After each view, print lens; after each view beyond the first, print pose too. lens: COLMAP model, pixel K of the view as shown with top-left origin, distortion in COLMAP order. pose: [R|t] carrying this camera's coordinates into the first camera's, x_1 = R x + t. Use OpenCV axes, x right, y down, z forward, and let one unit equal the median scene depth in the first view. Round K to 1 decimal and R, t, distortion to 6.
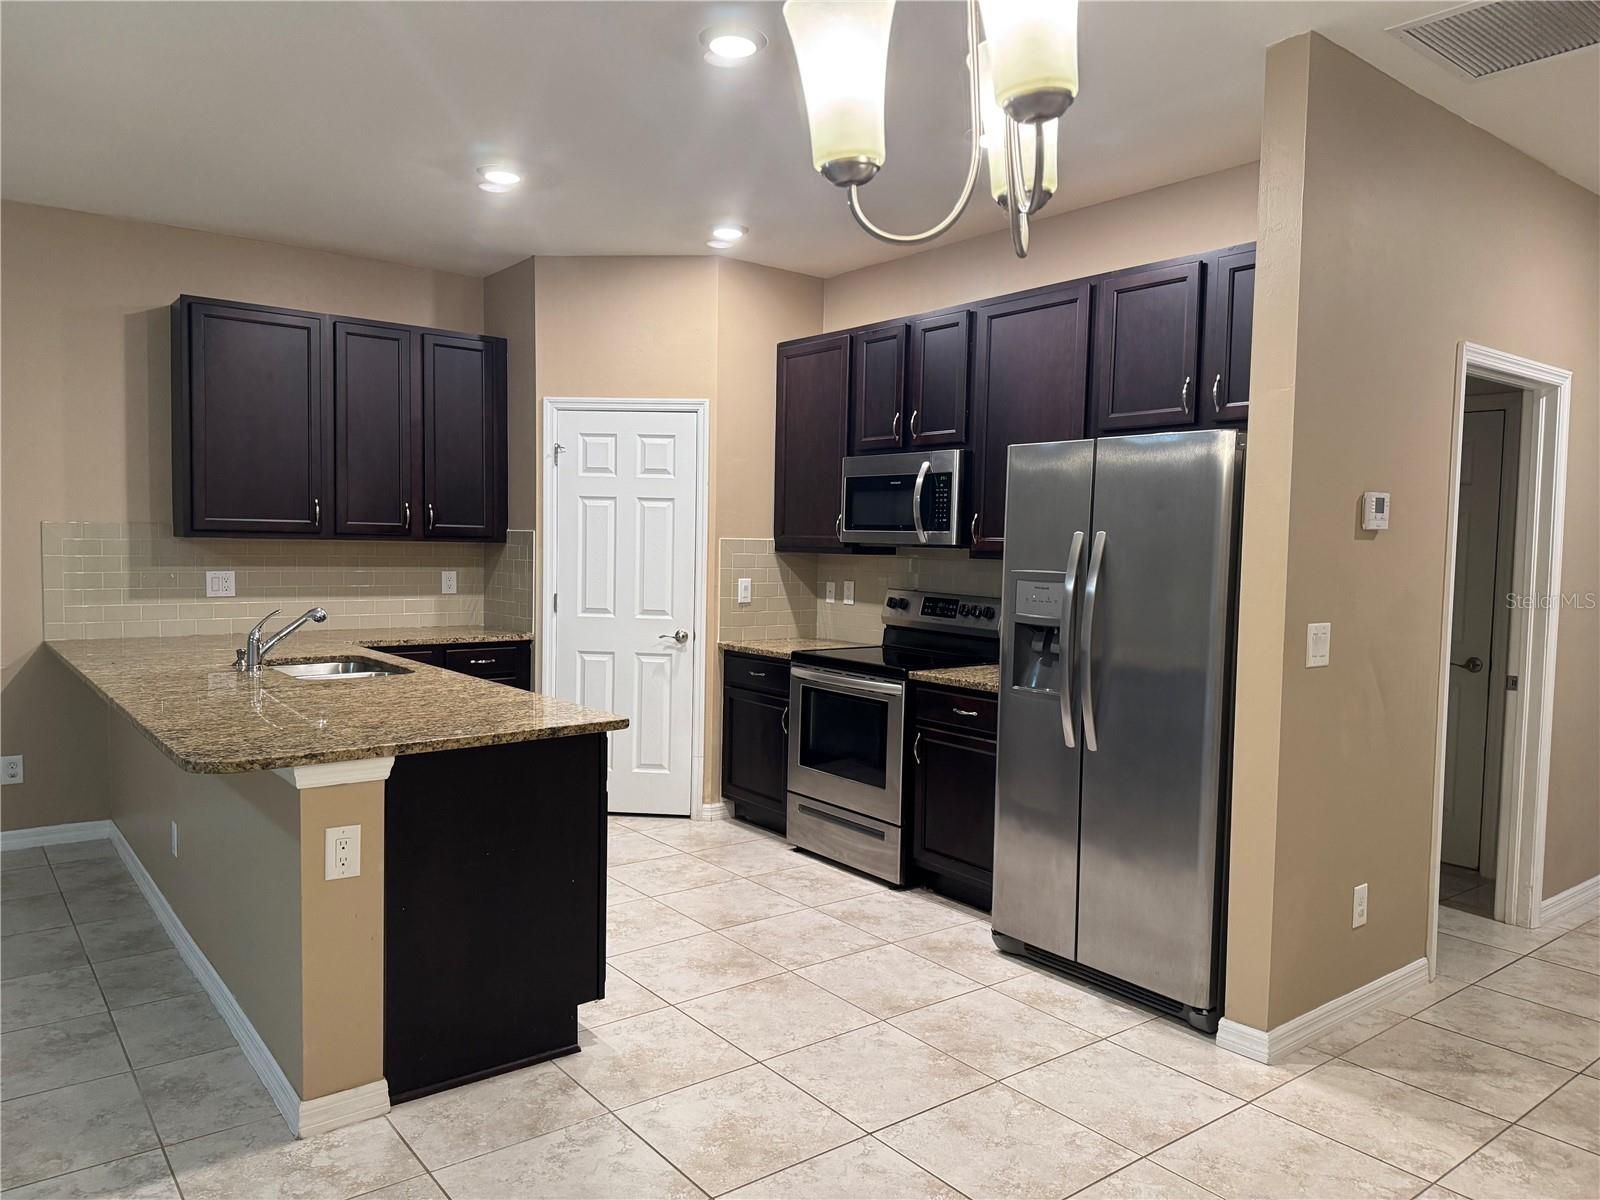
lens RADIAL K [[1125.0, 0, 812.5], [0, 1125.0, 599.4], [0, 0, 1]] dist [0.056555, -0.063878]
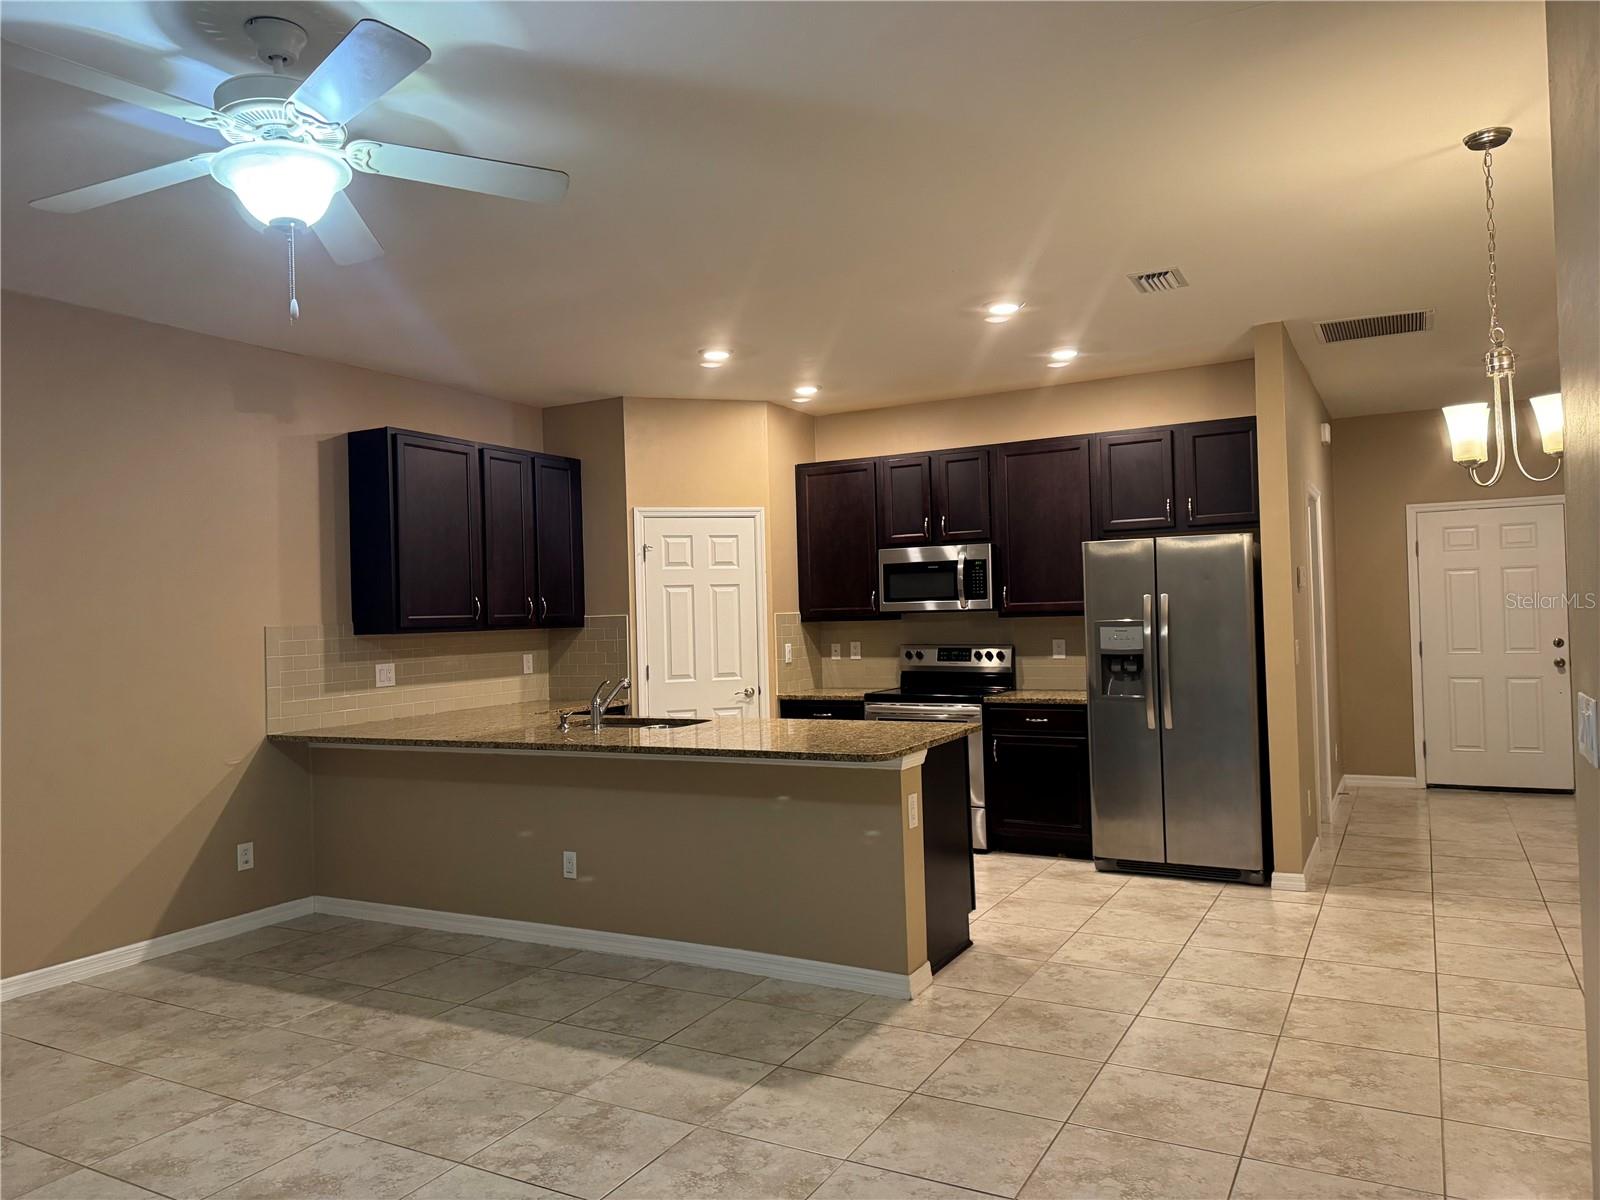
lens RADIAL K [[1125.0, 0, 808.8], [0, 1125.0, 572.5], [0, 0, 1]] dist [0.056555, -0.063878]
pose [[0.916787, -0.031815, 0.398107, -0.654851], [0.068162, 0.994661, -0.077480, 0.001474], [-0.393516, 0.098168, 0.914061, -0.233286]]
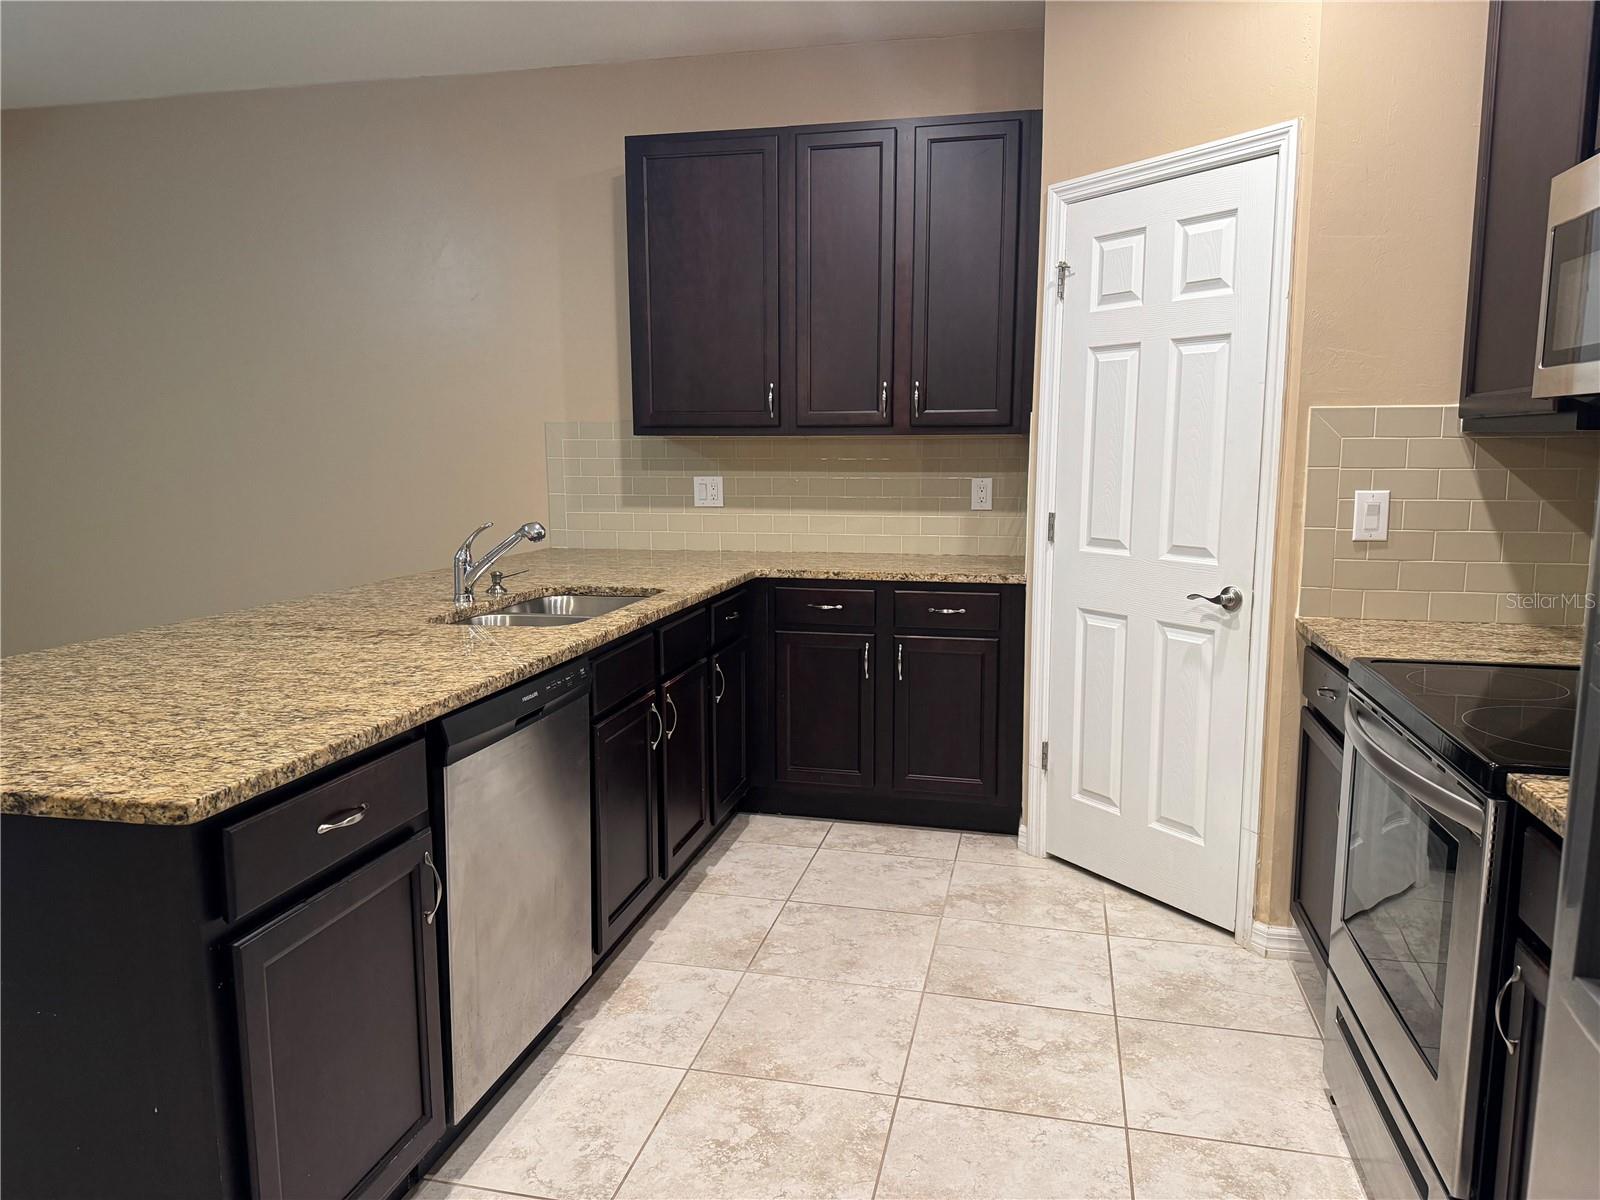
lens RADIAL K [[1125.0, 0, 805.1], [0, 1125.0, 599.0], [0, 0, 1]] dist [0.056555, -0.063878]
pose [[0.624205, 0.084182, -0.776712, 0.202610], [-0.027645, 0.995935, 0.085725, -0.008464], [0.780771, -0.032038, 0.623995, 0.601558]]
